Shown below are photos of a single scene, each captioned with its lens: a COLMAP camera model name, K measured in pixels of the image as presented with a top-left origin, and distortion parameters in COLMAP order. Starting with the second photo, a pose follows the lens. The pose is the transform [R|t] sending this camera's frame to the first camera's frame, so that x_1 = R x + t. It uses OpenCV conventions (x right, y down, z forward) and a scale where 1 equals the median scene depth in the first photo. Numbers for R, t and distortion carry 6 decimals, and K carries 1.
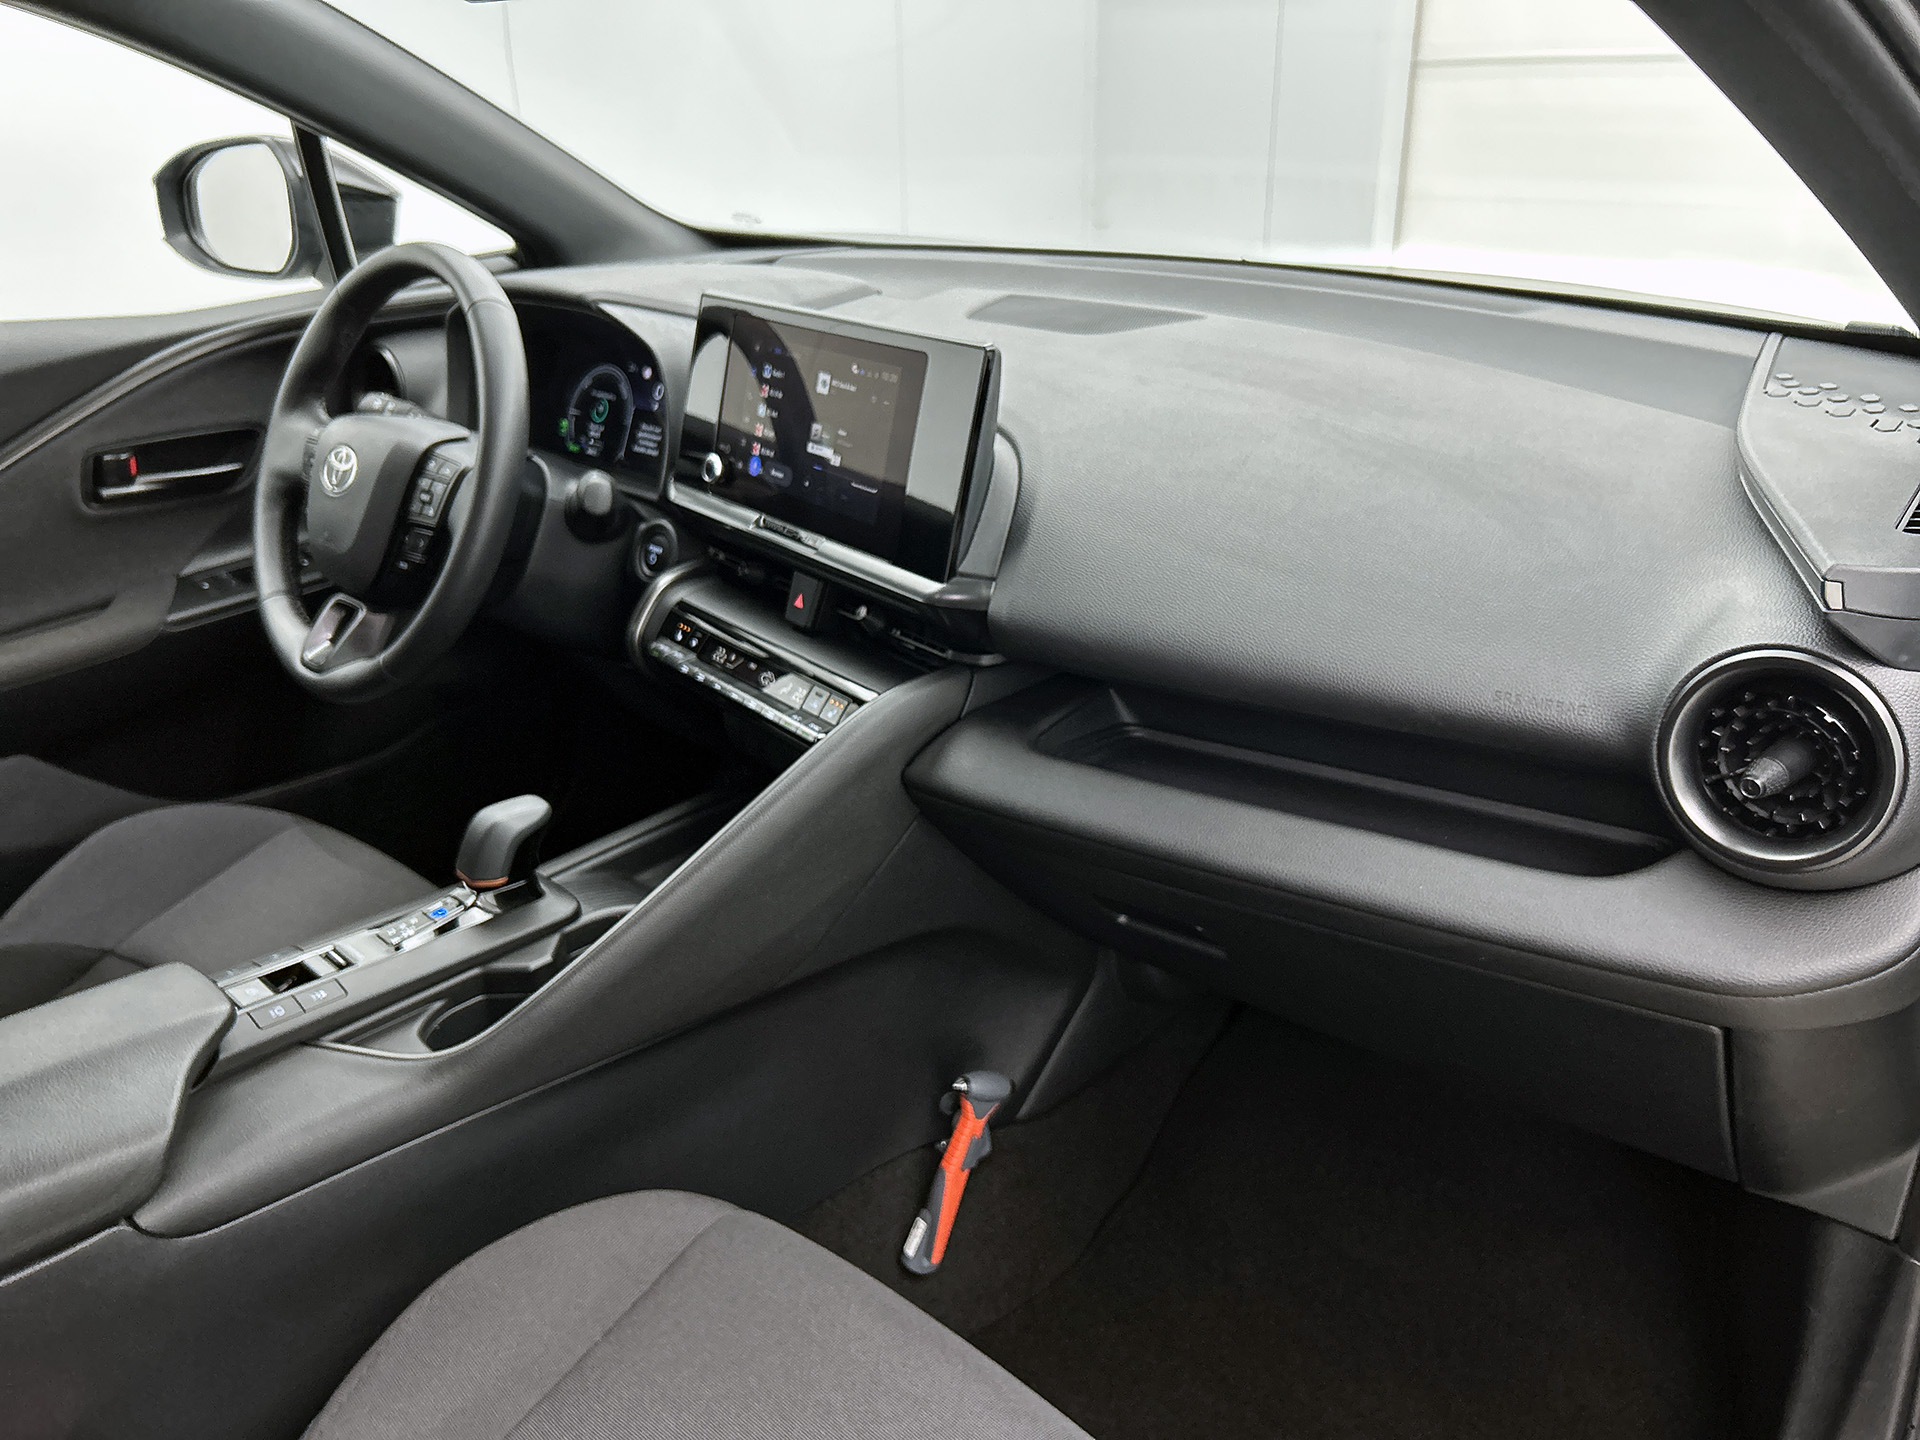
lens RADIAL K [[1476.4, 0, 947.1], [0, 1476.4, 726.1], [0, 0, 1]] dist [0.027432, -0.017618]
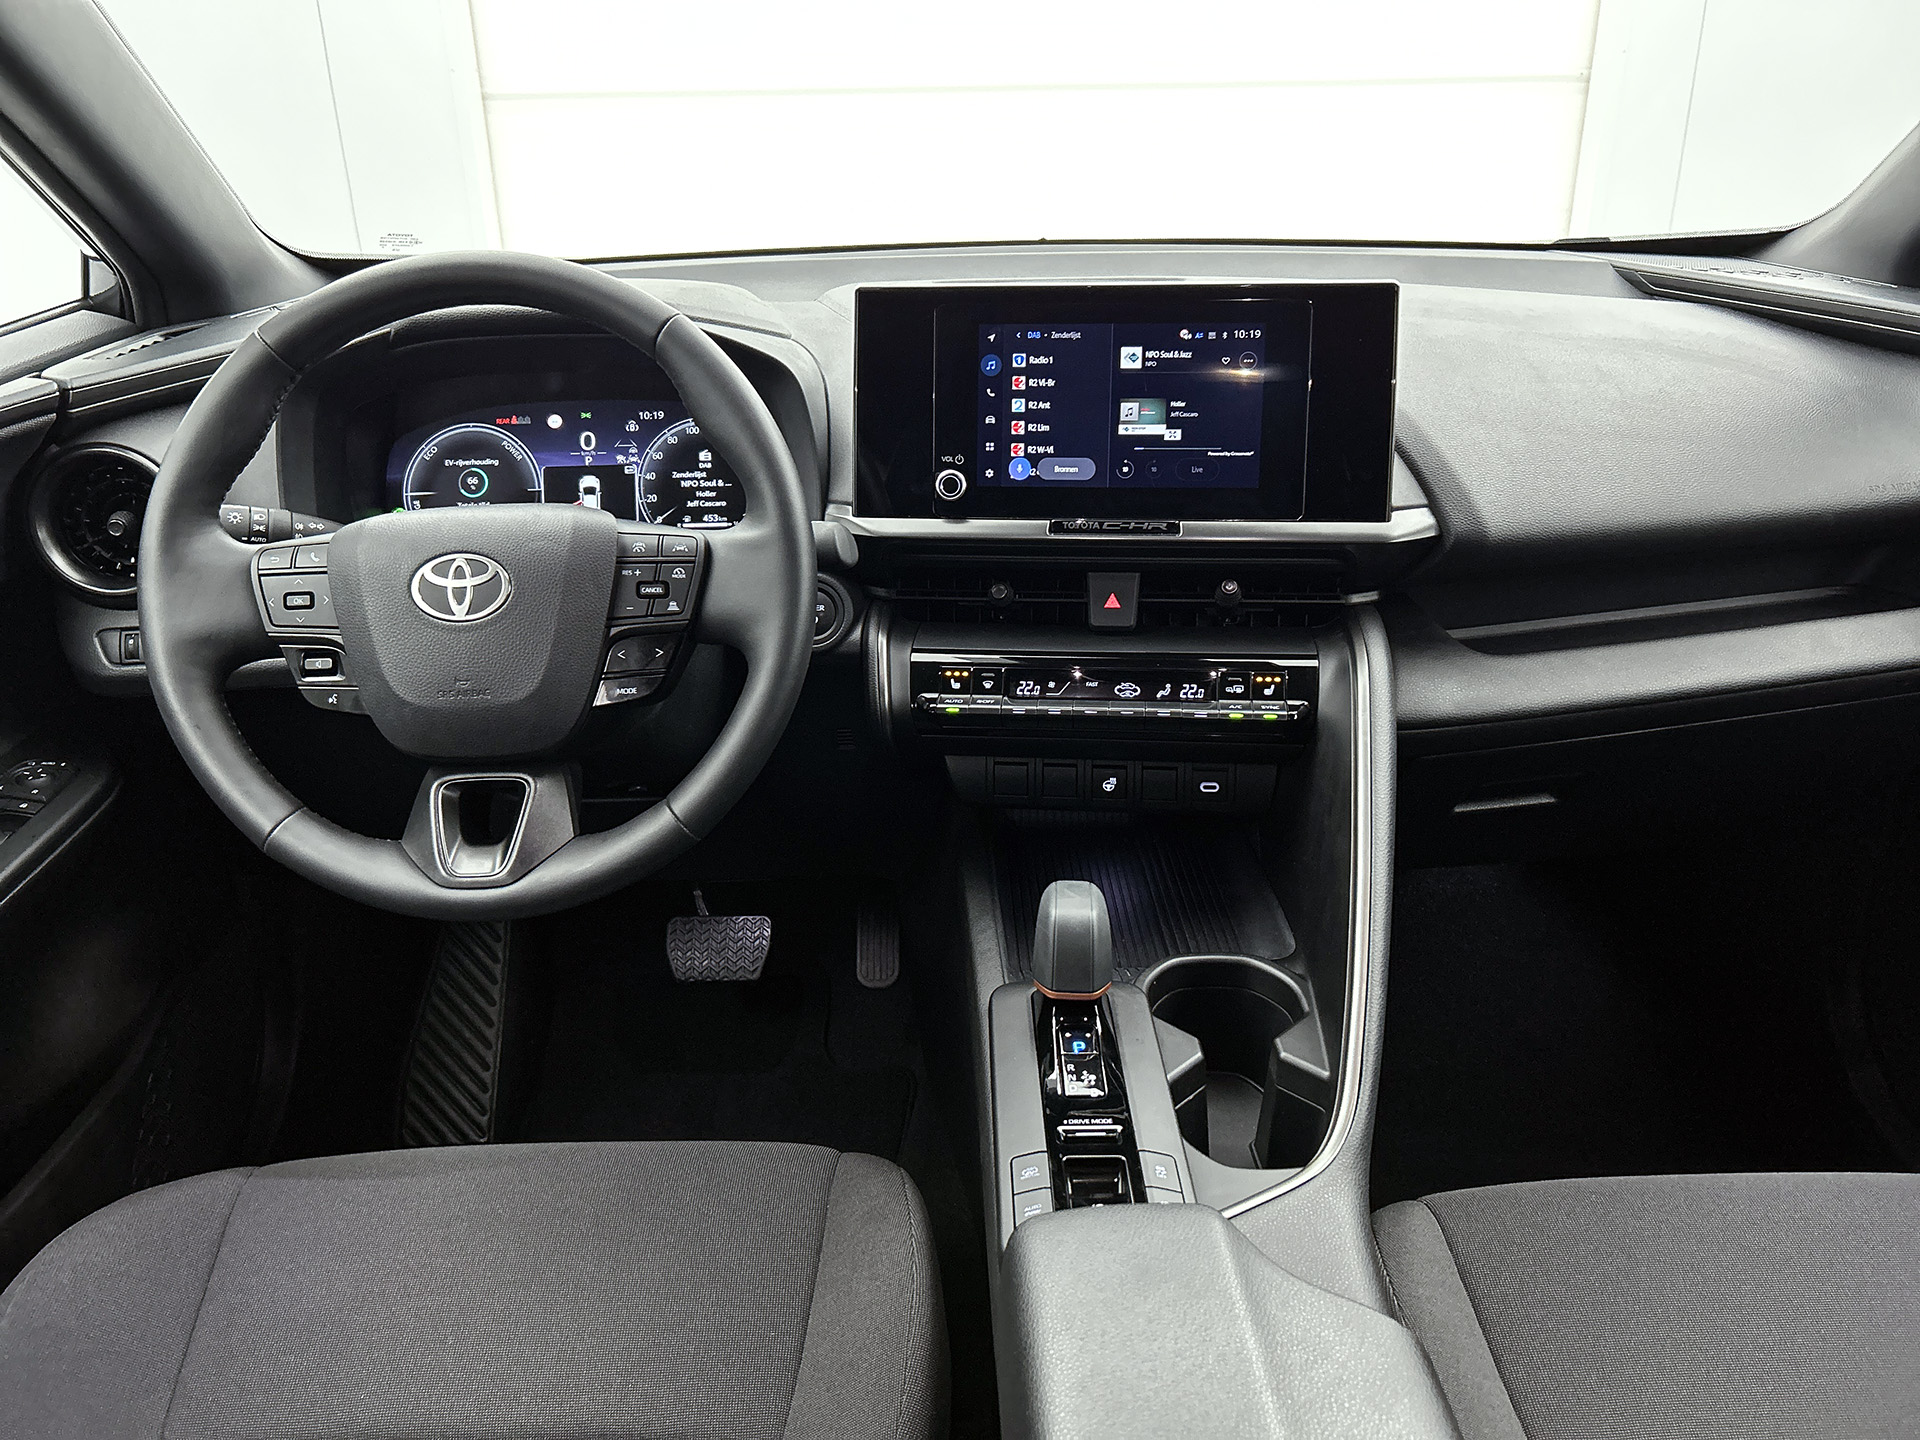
lens RADIAL K [[1476.4, 0, 1001.8], [0, 1476.4, 730.0], [0, 0, 1]] dist [0.027432, -0.017618]
pose [[0.705445, -0.270205, 0.655238, -0.753742], [0.289698, 0.953653, 0.081368, -0.101141], [-0.646856, 0.132420, 0.751028, 0.362943]]
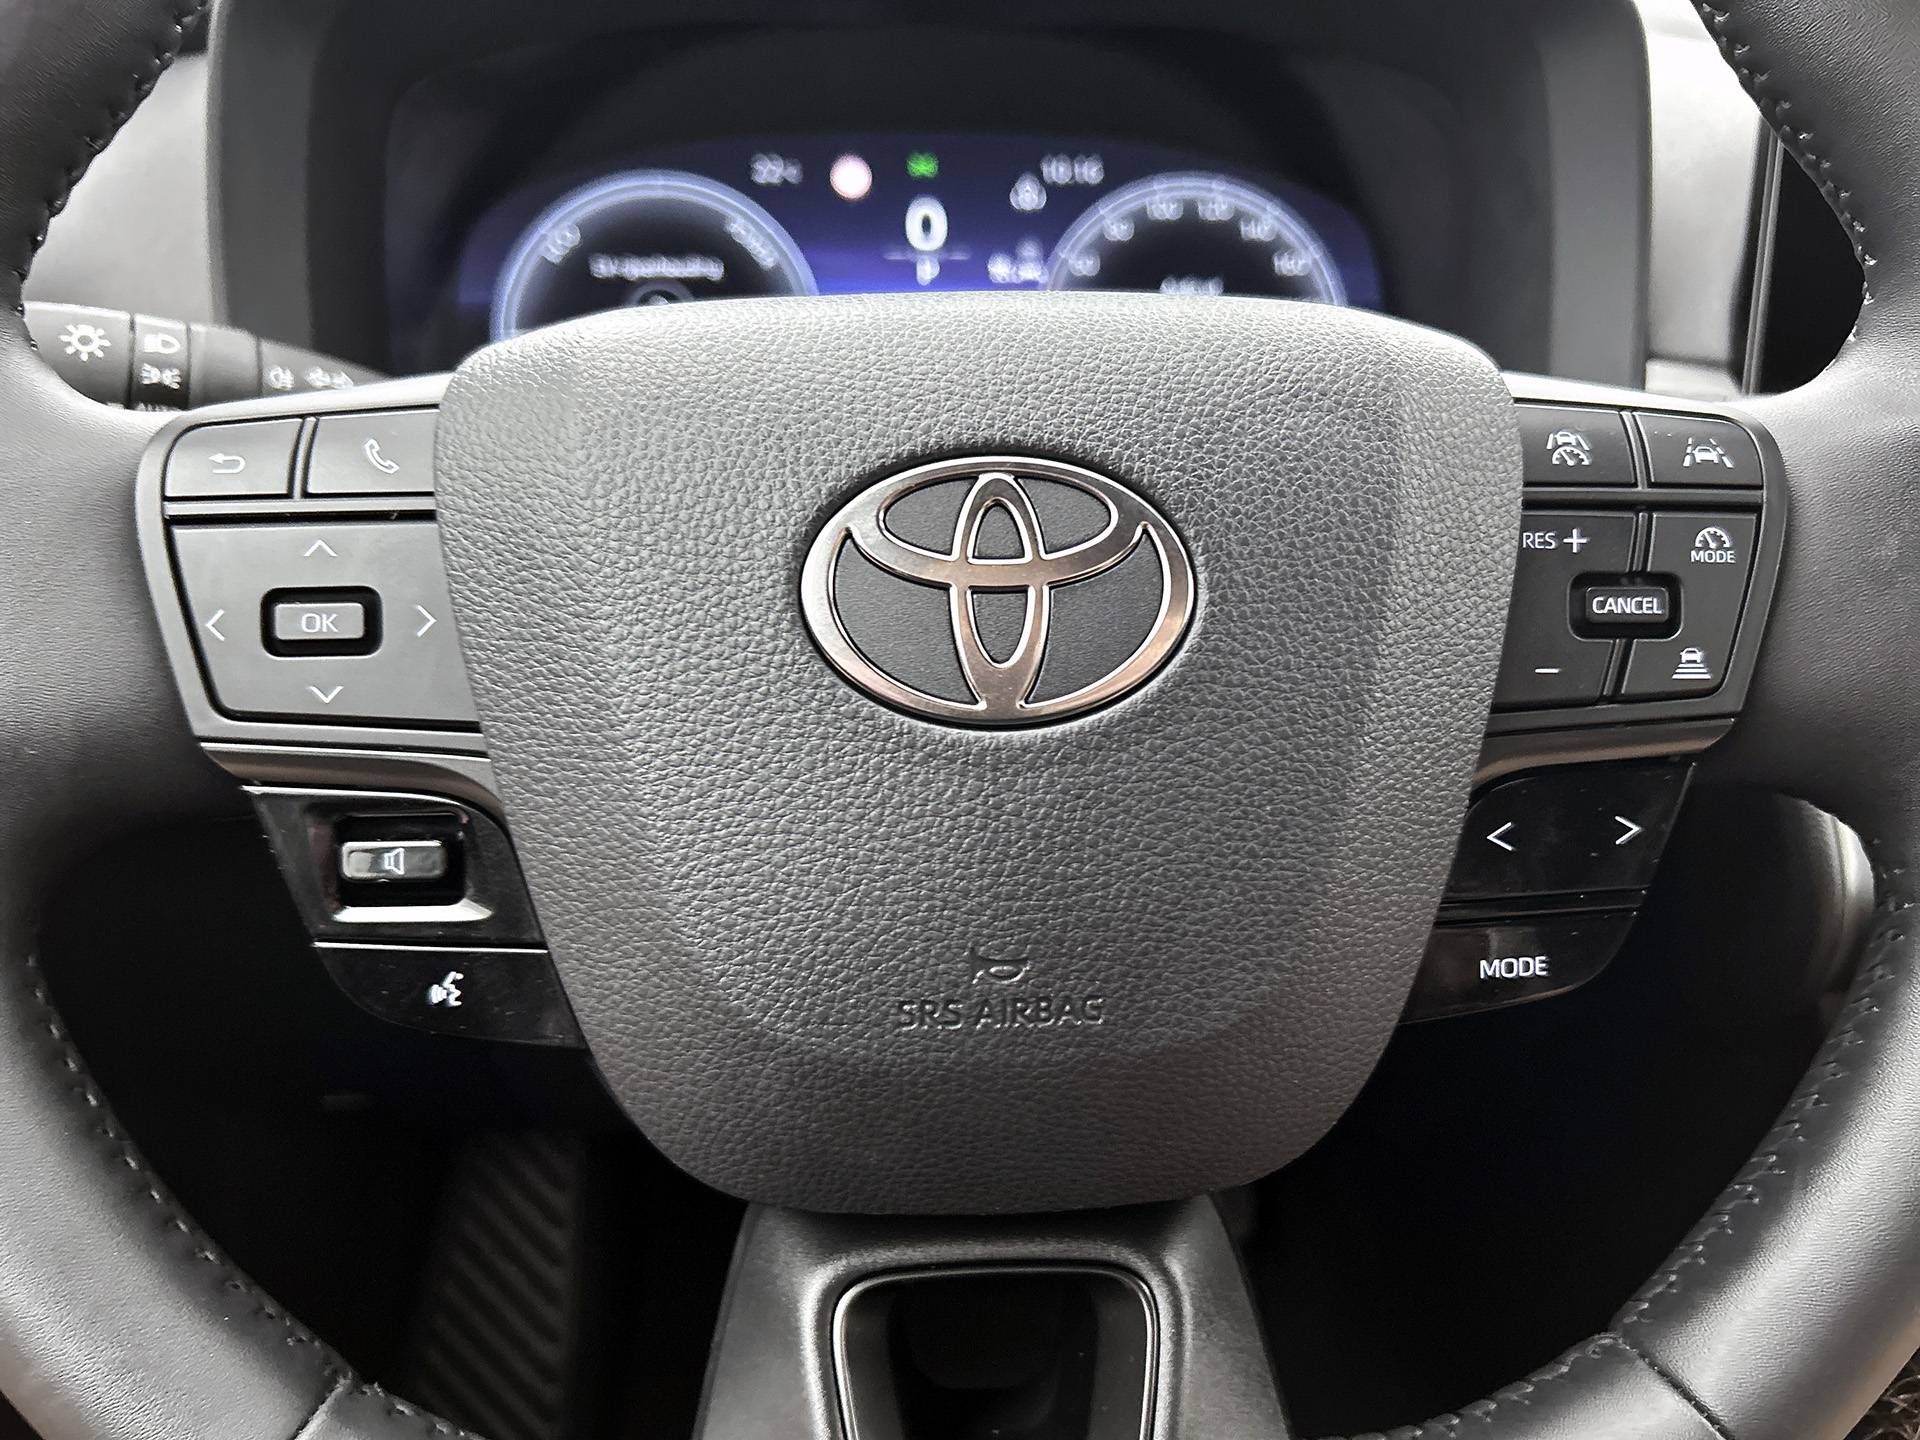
lens RADIAL K [[1476.4, 0, 974.2], [0, 1476.4, 730.0], [0, 0, 1]] dist [0.027432, -0.017618]
pose [[0.678796, -0.276906, 0.680117, -0.571750], [0.268926, 0.955574, 0.120653, -0.193461], [-0.683312, 0.101002, 0.723107, 0.955939]]
